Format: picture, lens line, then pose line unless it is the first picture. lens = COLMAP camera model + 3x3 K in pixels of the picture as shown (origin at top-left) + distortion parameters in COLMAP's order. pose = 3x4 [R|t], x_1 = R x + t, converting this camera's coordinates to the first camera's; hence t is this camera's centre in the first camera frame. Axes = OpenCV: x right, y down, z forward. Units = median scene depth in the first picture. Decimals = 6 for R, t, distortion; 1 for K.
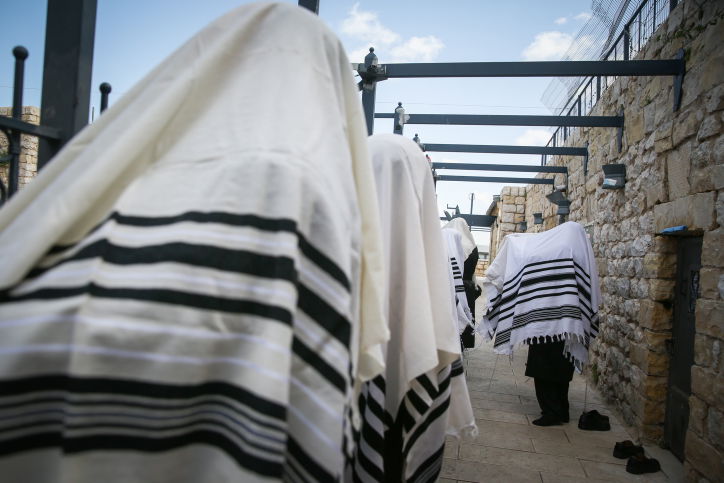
lens RADIAL K [[596.3, 0, 362.0], [0, 596.3, 241.5], [0, 0, 1]] dist [-0.004532, -0.003432]
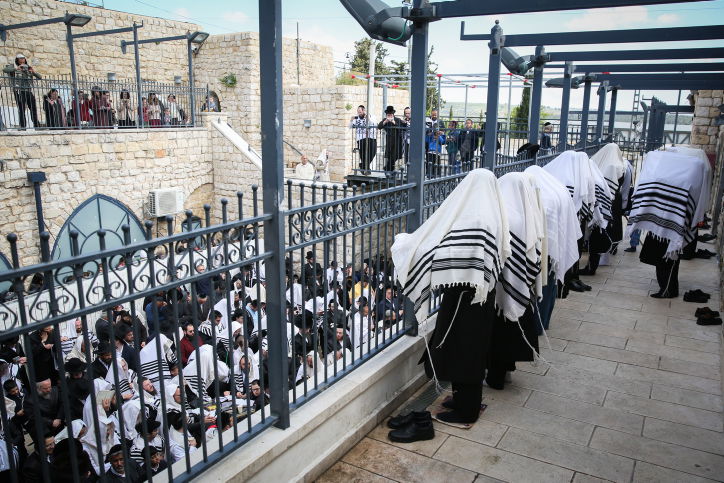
lens RADIAL K [[596.3, 0, 362.0], [0, 596.3, 241.5], [0, 0, 1]] dist [-0.004532, -0.003432]
pose [[0.949892, 0.028578, -0.311268, 0.090850], [0.032539, 0.981361, 0.189400, -0.173745], [0.310879, -0.190038, 0.931257, -0.768632]]
